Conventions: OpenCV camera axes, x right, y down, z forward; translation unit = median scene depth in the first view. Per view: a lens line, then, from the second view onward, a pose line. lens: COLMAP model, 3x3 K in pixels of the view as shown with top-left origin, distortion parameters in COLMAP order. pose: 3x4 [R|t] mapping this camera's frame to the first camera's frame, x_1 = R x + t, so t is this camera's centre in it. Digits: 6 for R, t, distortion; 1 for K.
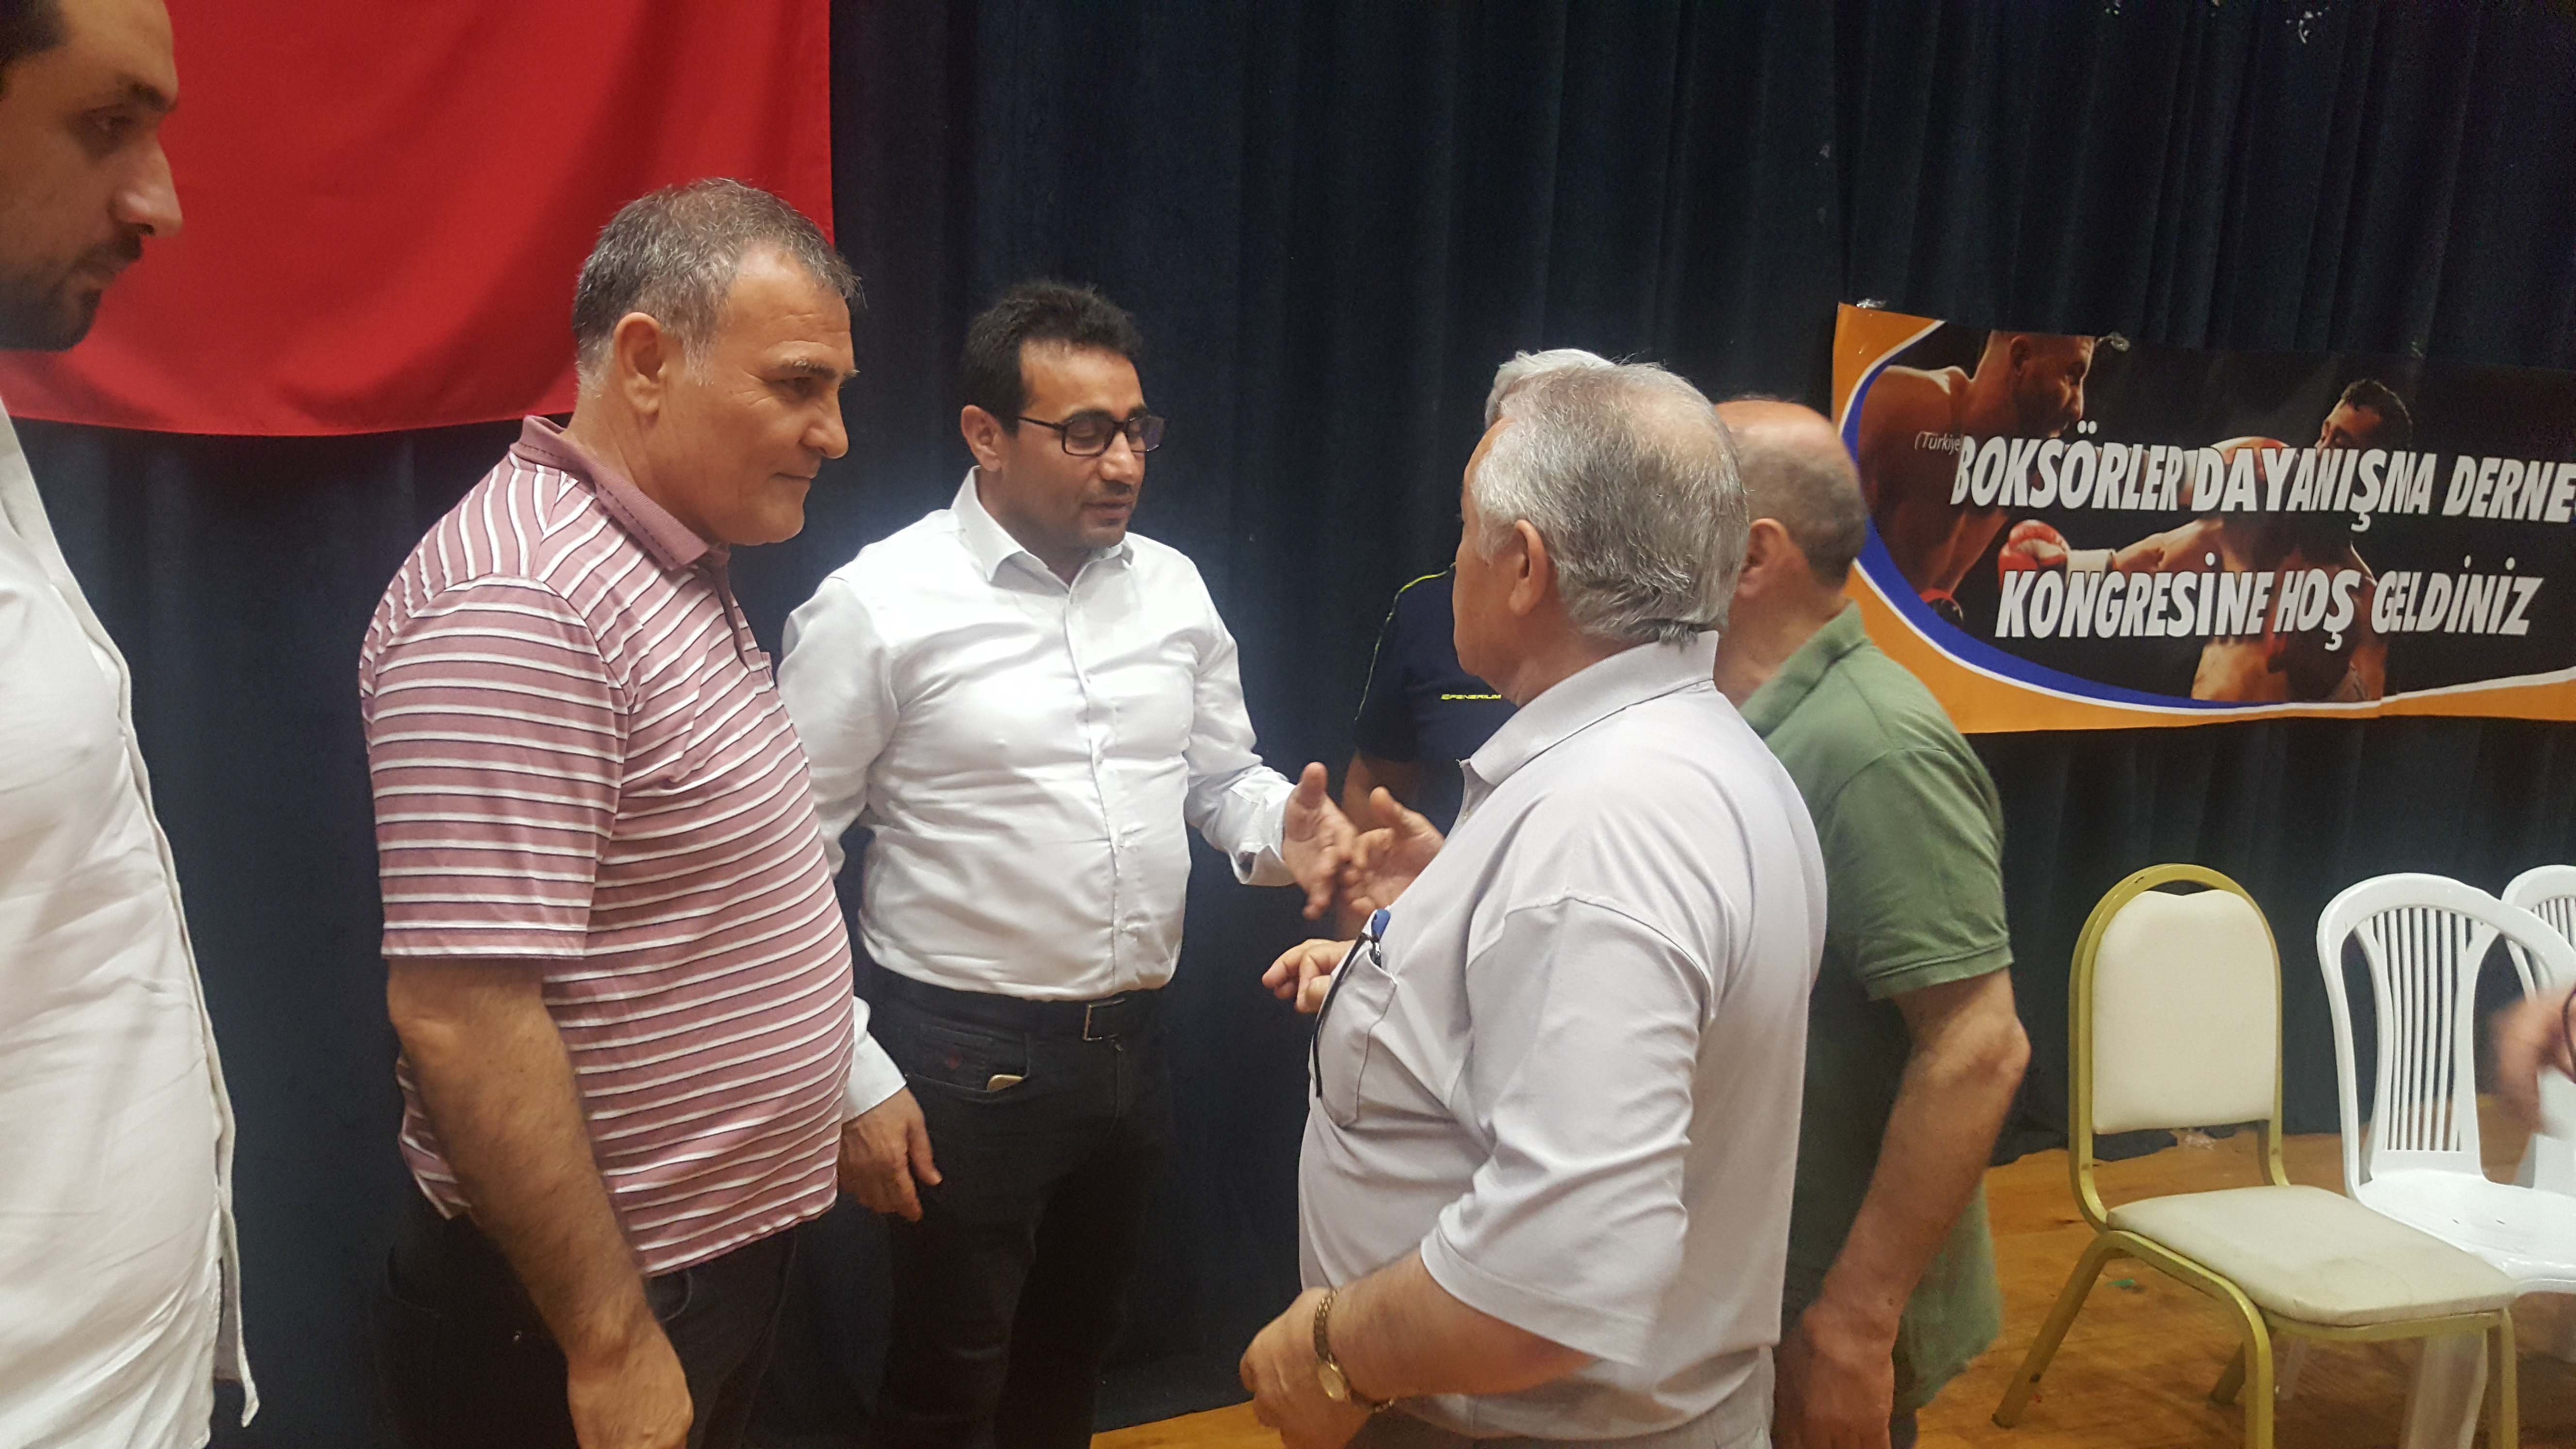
lens RADIAL K [[1923.1, 0, 1288.0], [0, 1923.1, 724.5], [0, 0, 1]] dist [0.001496, -0.006523]
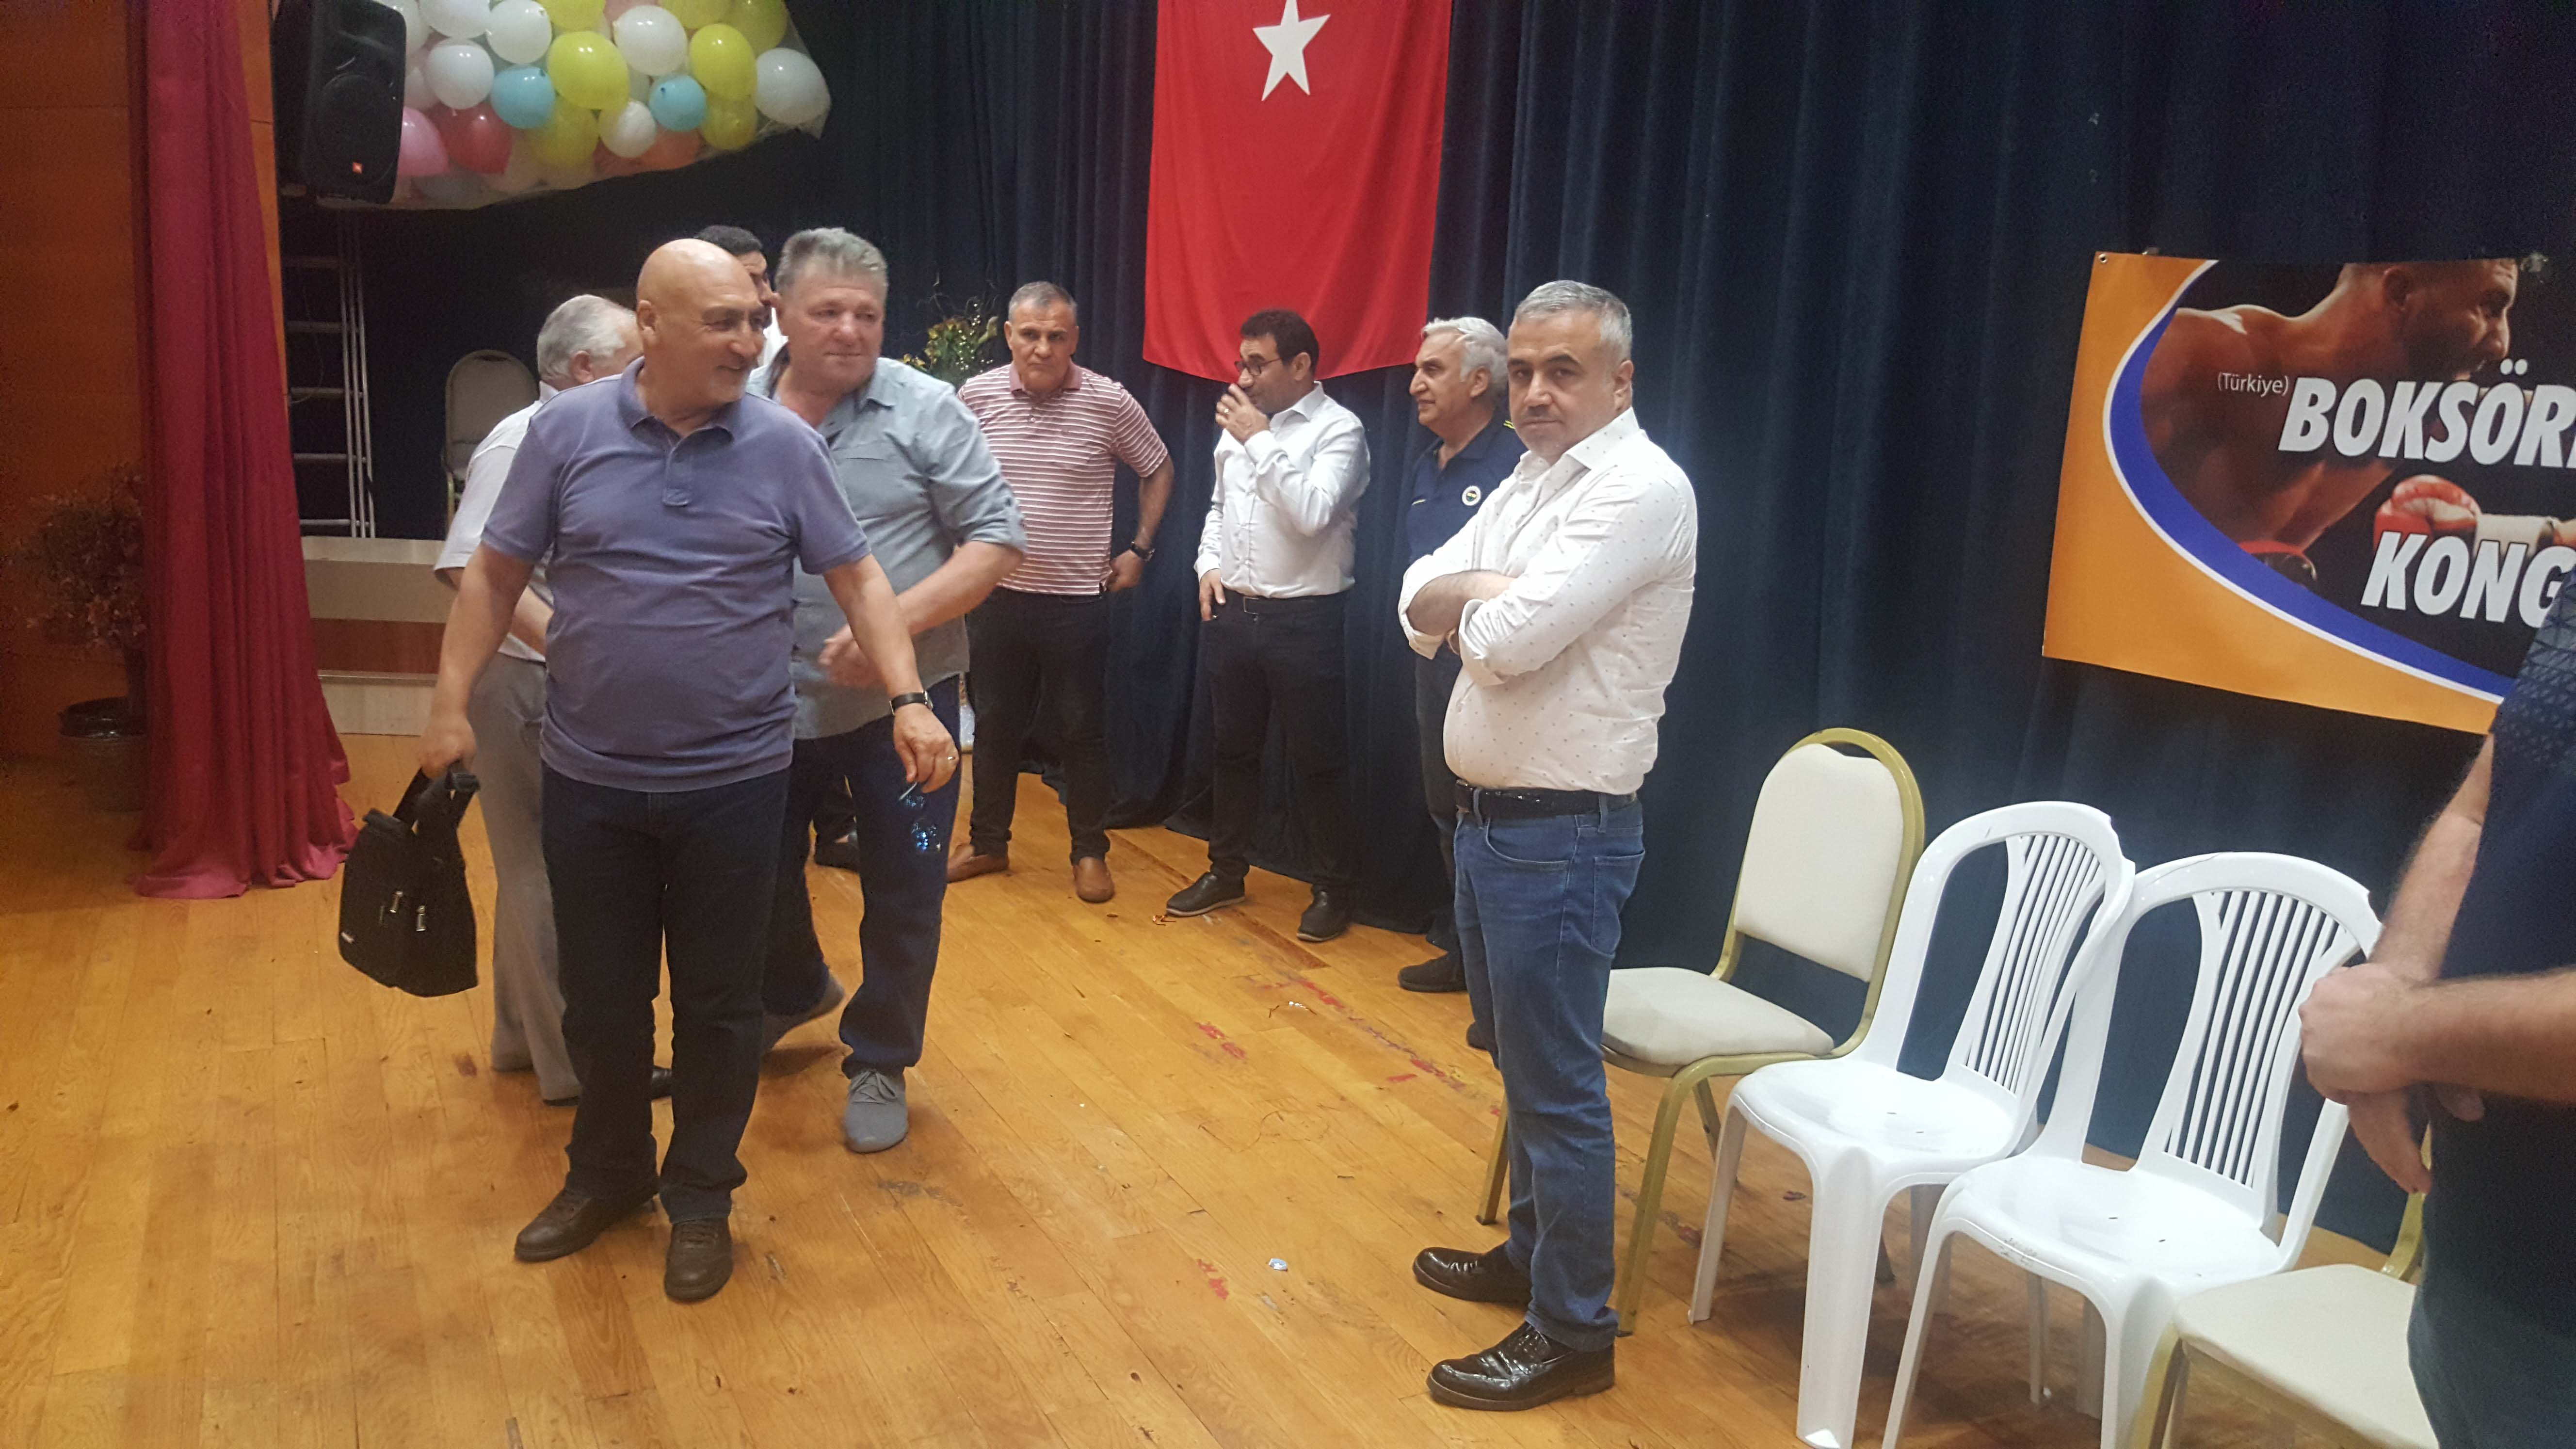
lens RADIAL K [[1923.1, 0, 1288.0], [0, 1923.1, 724.5], [0, 0, 1]] dist [0.001496, -0.006523]
pose [[0.180851, 0.134123, -0.974322, 1.113131], [-0.203638, 0.974297, 0.096320, 0.023564], [0.962198, 0.180990, 0.203515, 0.335118]]
